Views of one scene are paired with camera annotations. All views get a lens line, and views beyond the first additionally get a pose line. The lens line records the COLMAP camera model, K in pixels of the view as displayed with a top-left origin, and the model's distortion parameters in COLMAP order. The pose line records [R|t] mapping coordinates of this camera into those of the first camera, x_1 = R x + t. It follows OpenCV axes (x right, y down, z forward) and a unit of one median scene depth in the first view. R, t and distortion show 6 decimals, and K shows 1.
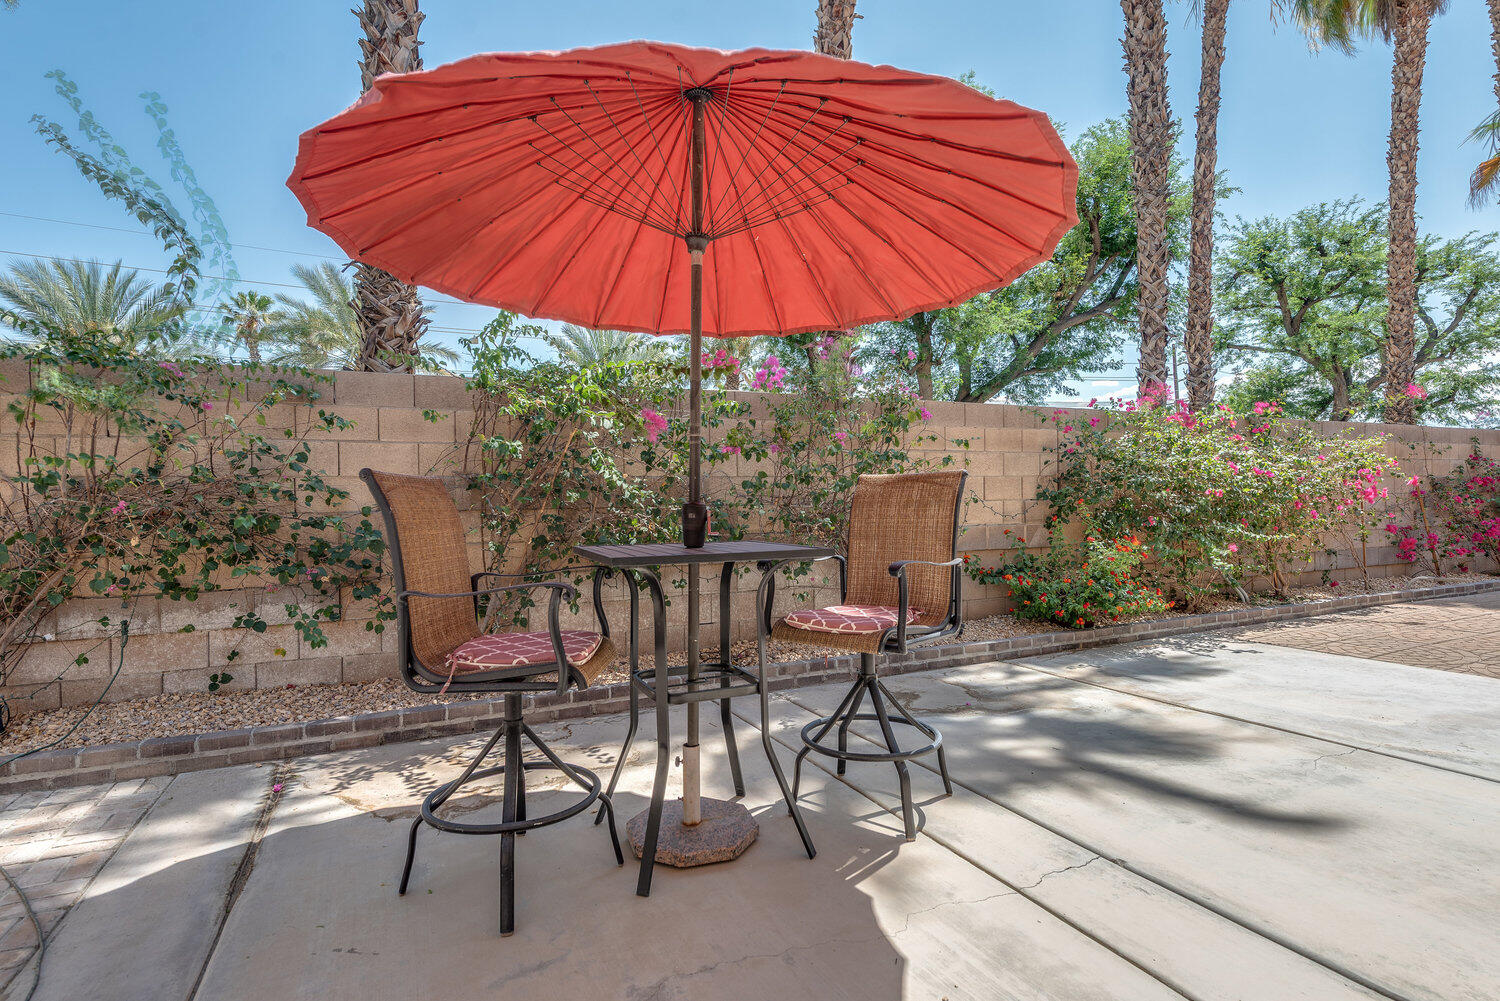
lens RADIAL K [[802.9, 0, 750.2], [0, 802.9, 502.5], [0, 0, 1]] dist [-0.003543, -0.000787]
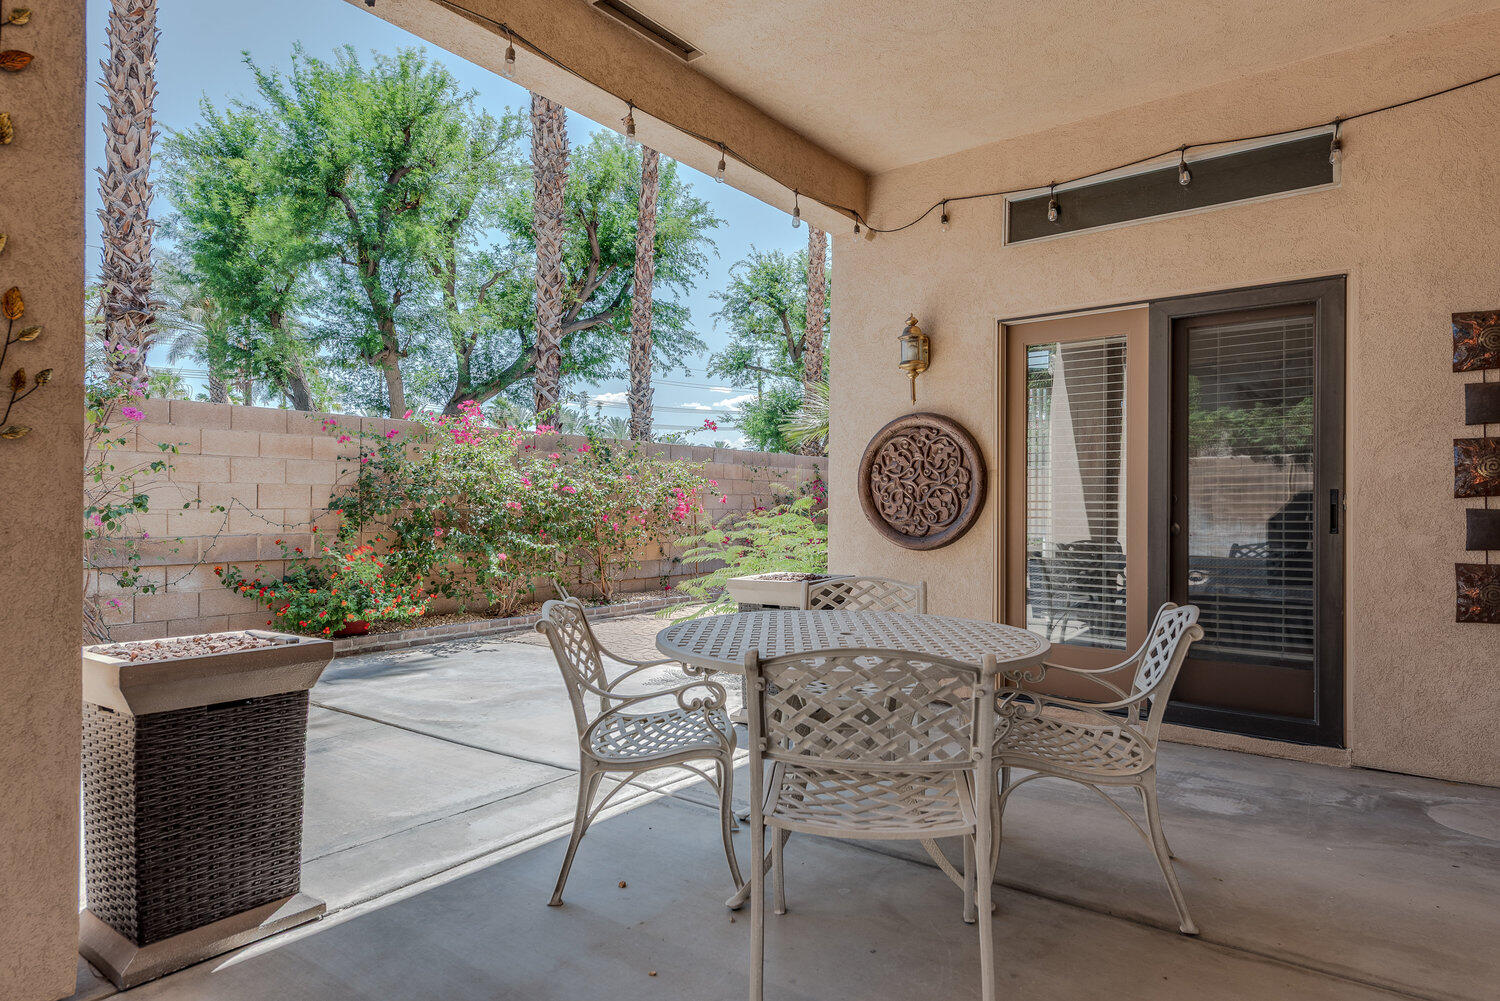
lens RADIAL K [[888.0, 0, 751.3], [0, 888.0, 502.7], [0, 0, 1]] dist [0.009272, 0.000482]
pose [[0.872143, 0.023588, 0.488683, 0.110078], [-0.020157, 0.999721, -0.012282, -0.003423], [-0.488836, 0.000861, 0.872375, -0.081572]]
